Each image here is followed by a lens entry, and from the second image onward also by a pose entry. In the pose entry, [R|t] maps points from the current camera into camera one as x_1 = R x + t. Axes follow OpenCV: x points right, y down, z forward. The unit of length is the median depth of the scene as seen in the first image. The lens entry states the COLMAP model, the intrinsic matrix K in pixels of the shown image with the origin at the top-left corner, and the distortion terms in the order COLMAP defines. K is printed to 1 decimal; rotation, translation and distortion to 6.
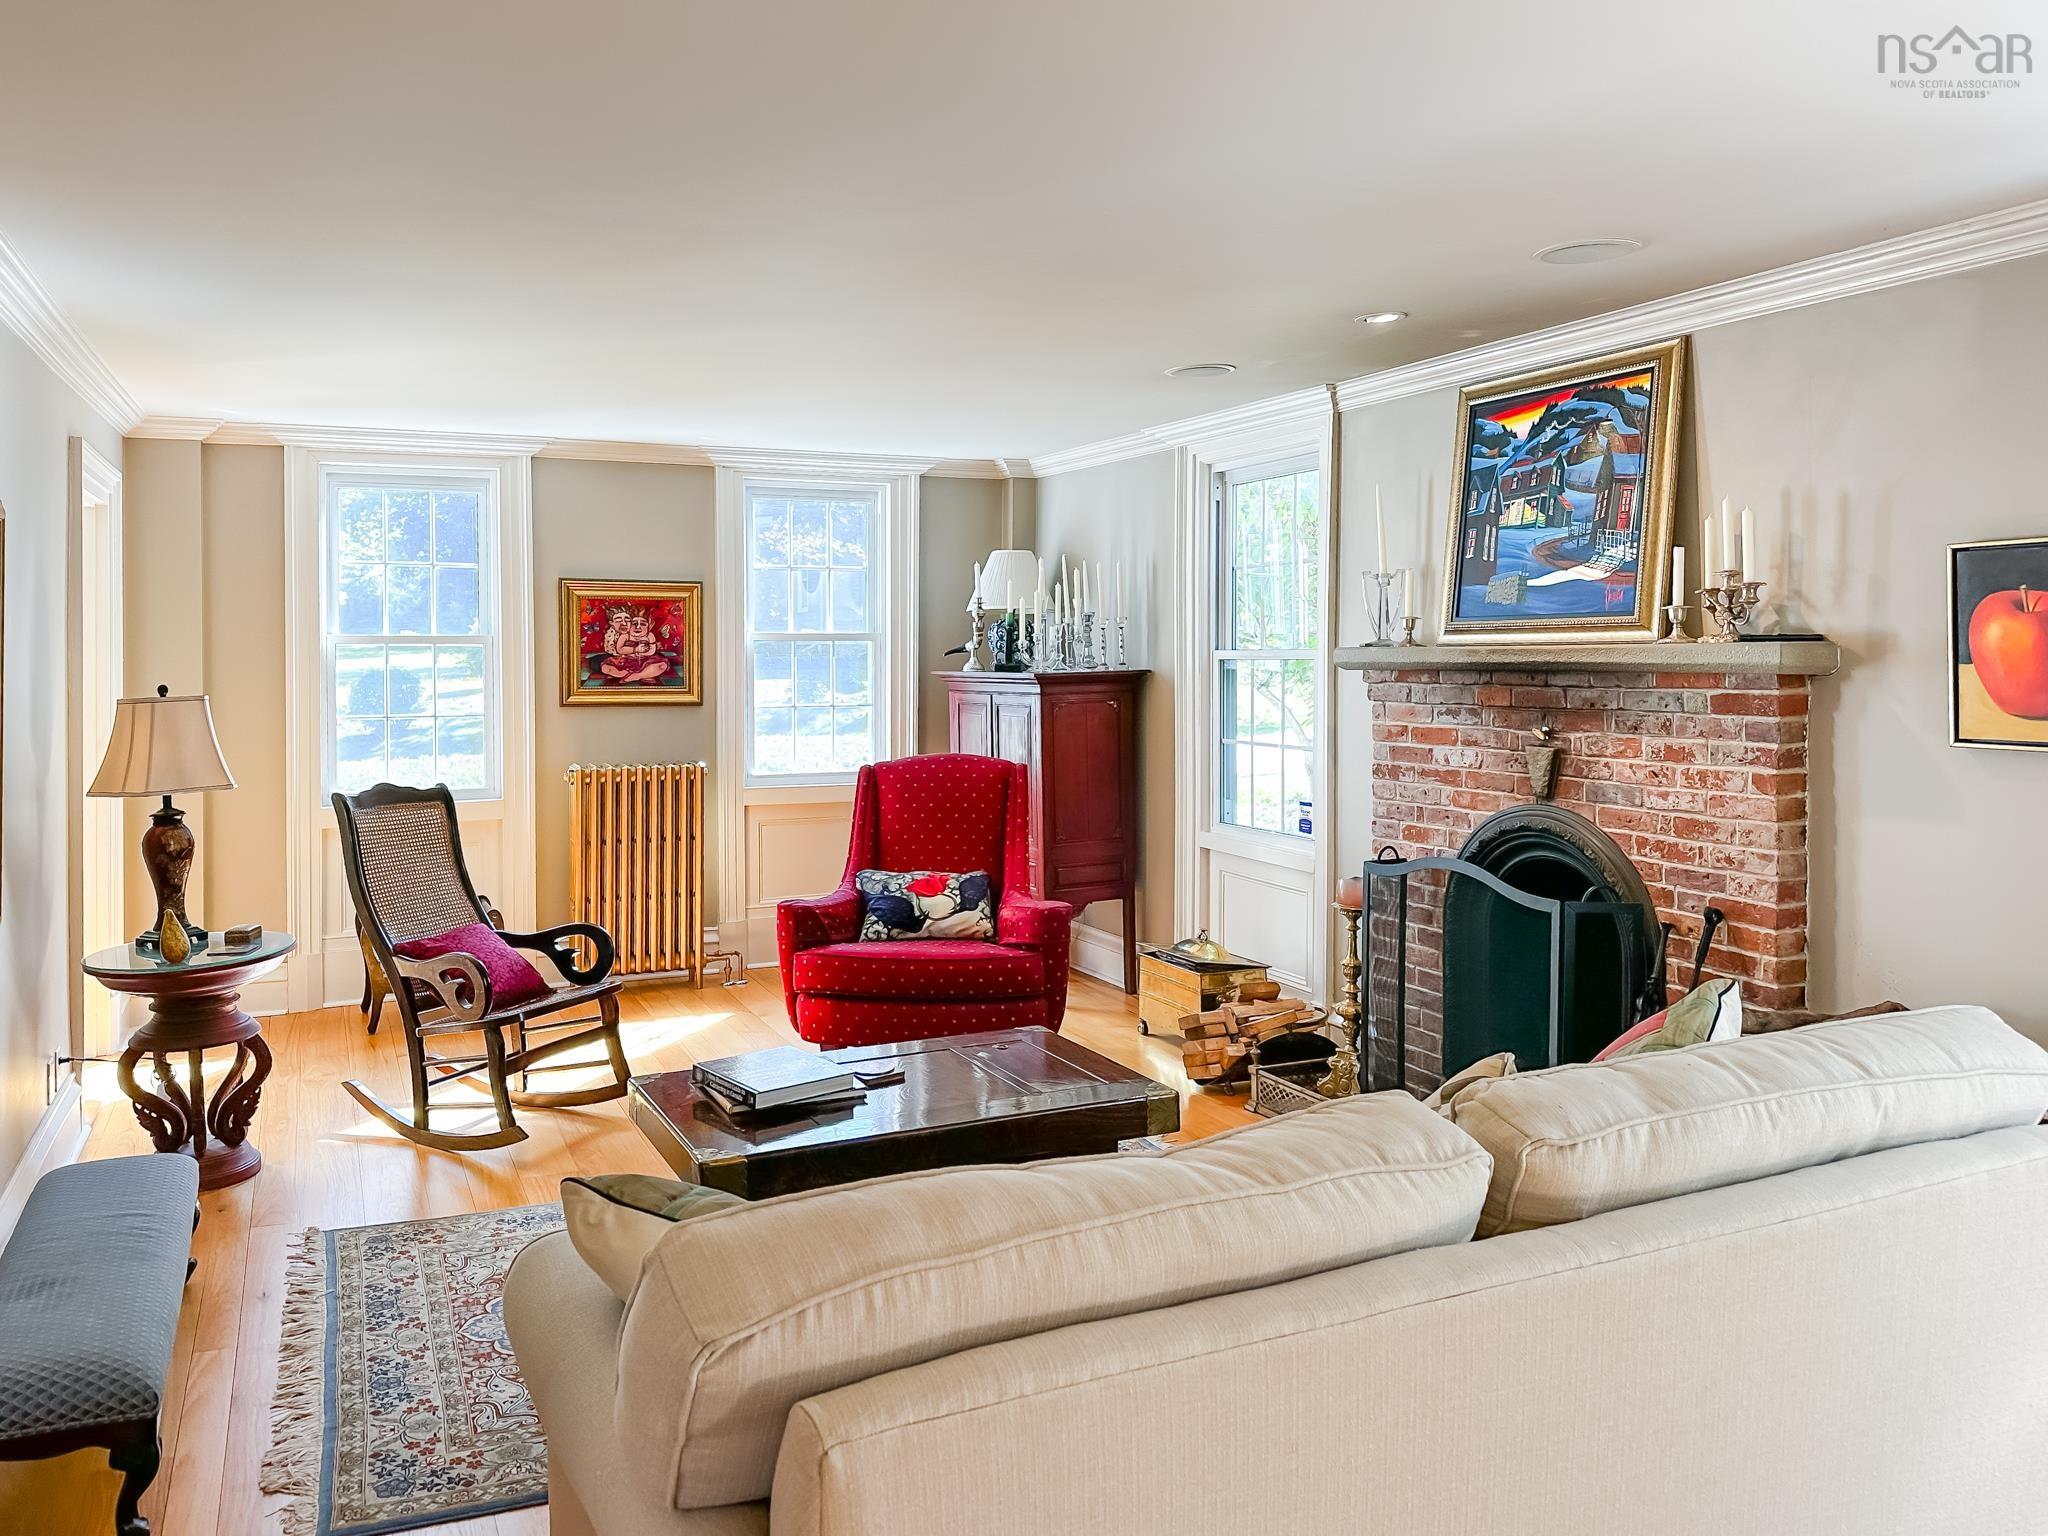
lens RADIAL K [[1497.4, 0, 1012.6], [0, 1497.4, 688.1], [0, 0, 1]] dist [0.149900, -0.283918]
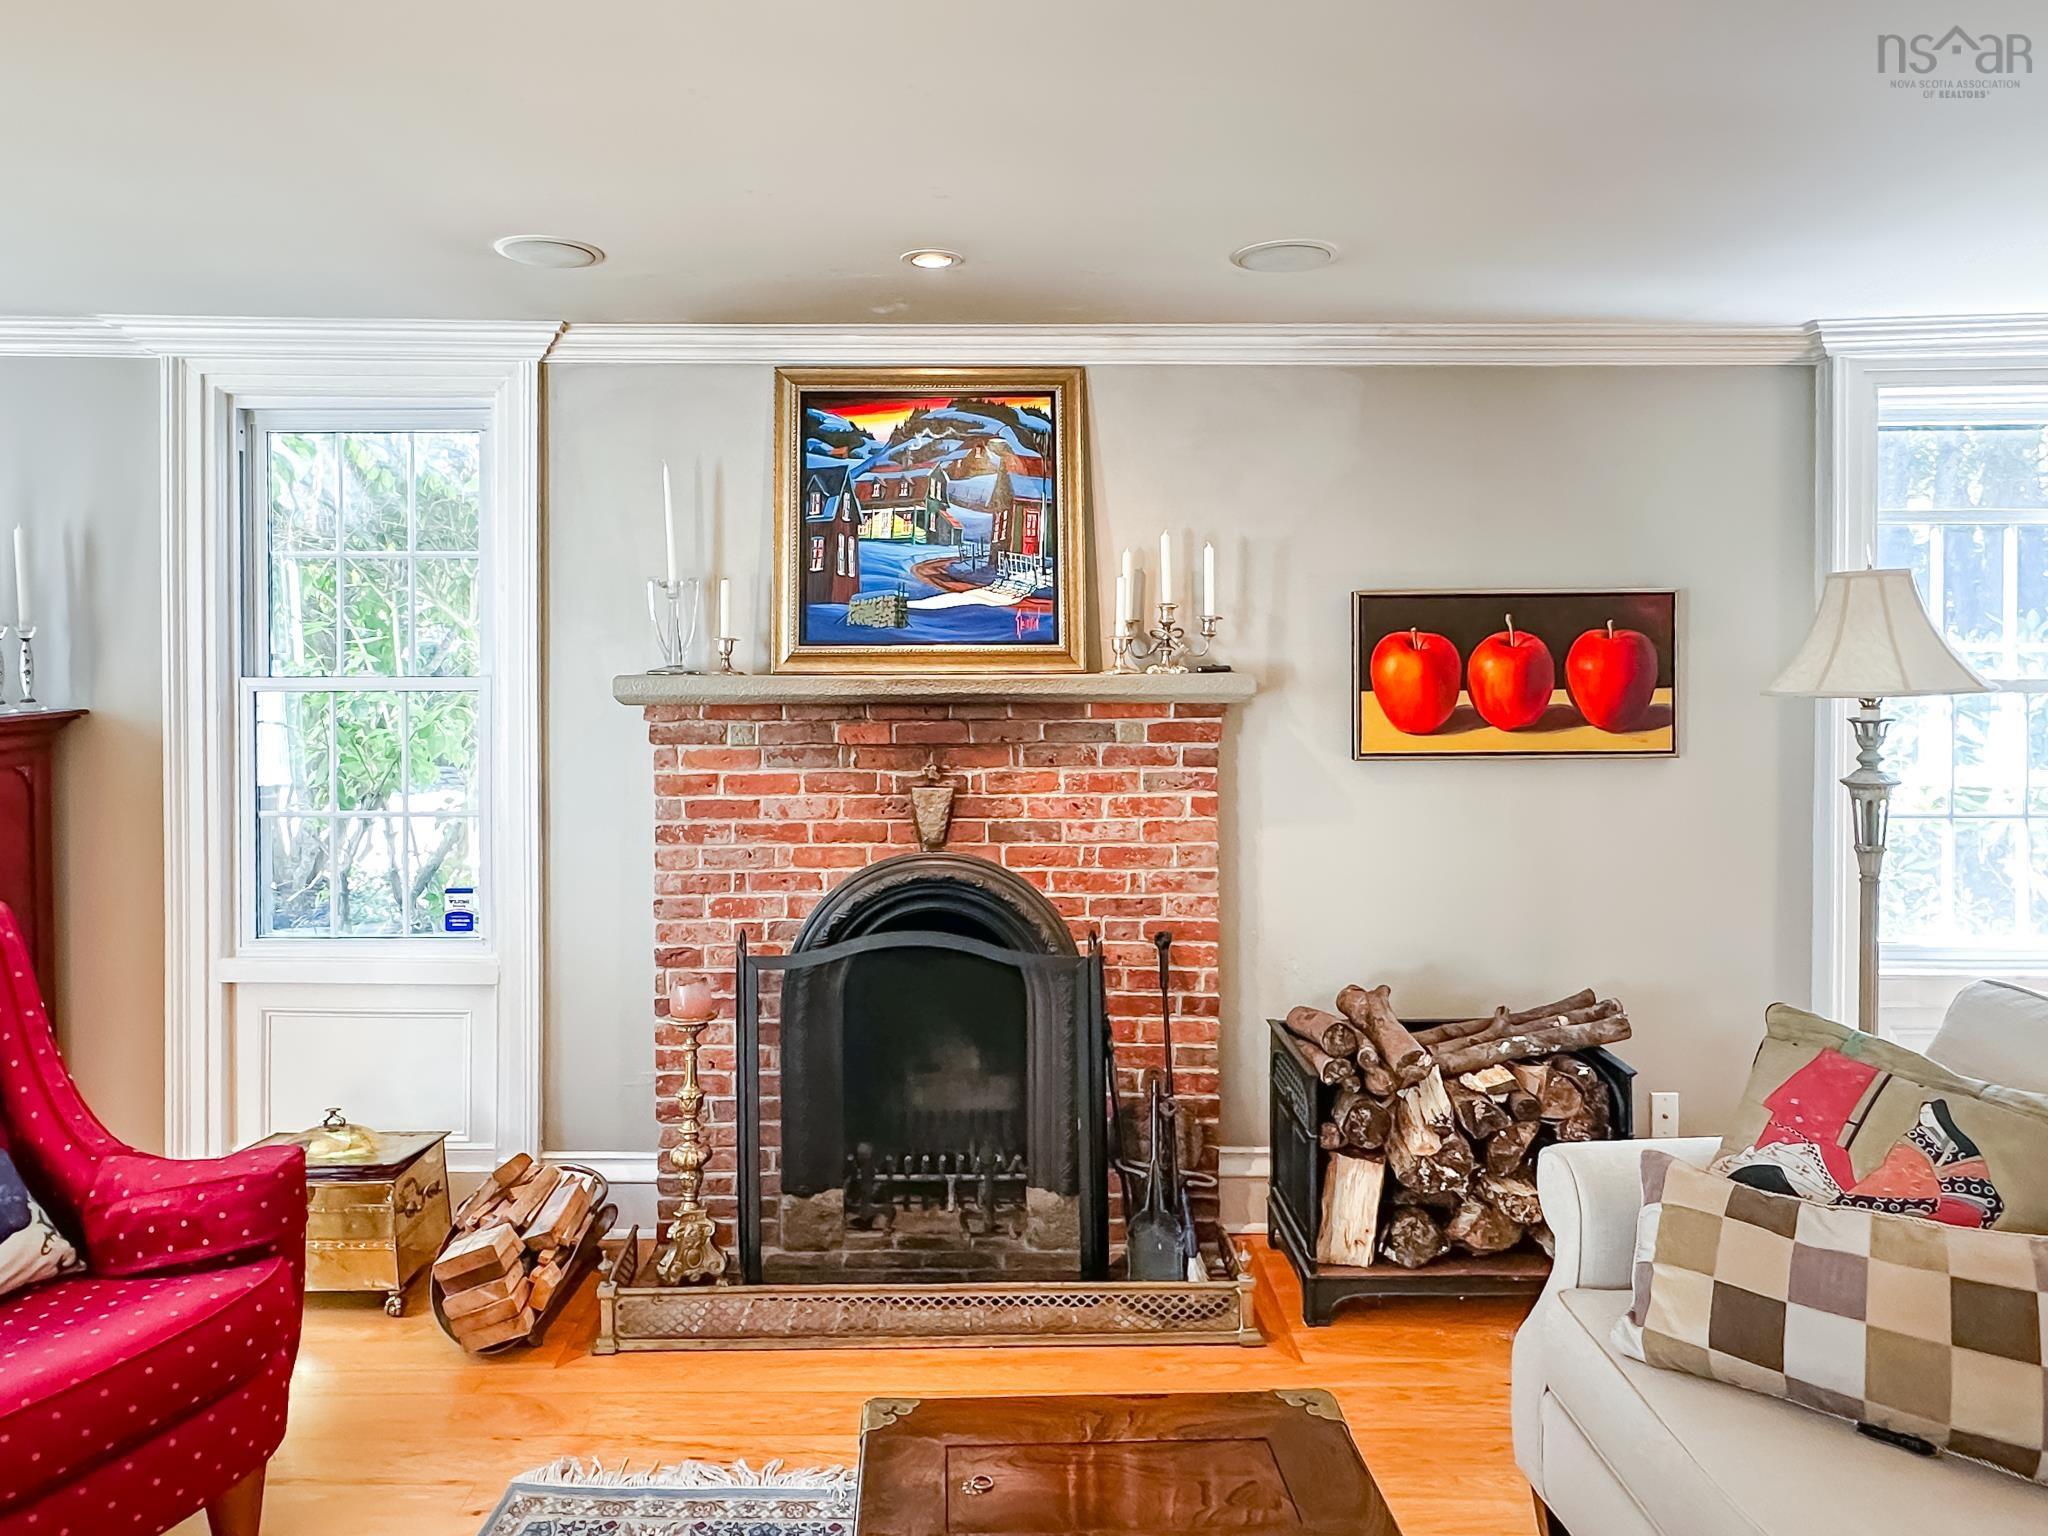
lens RADIAL K [[1251.4, 0, 1023.9], [0, 1251.4, 679.0], [0, 0, 1]] dist [0.012790, -0.000043]
pose [[0.431954, -0.009248, 0.901848, -0.300999], [0.021806, 0.999762, -0.000193, -0.024710], [-0.901632, 0.019749, 0.432053, 0.639246]]
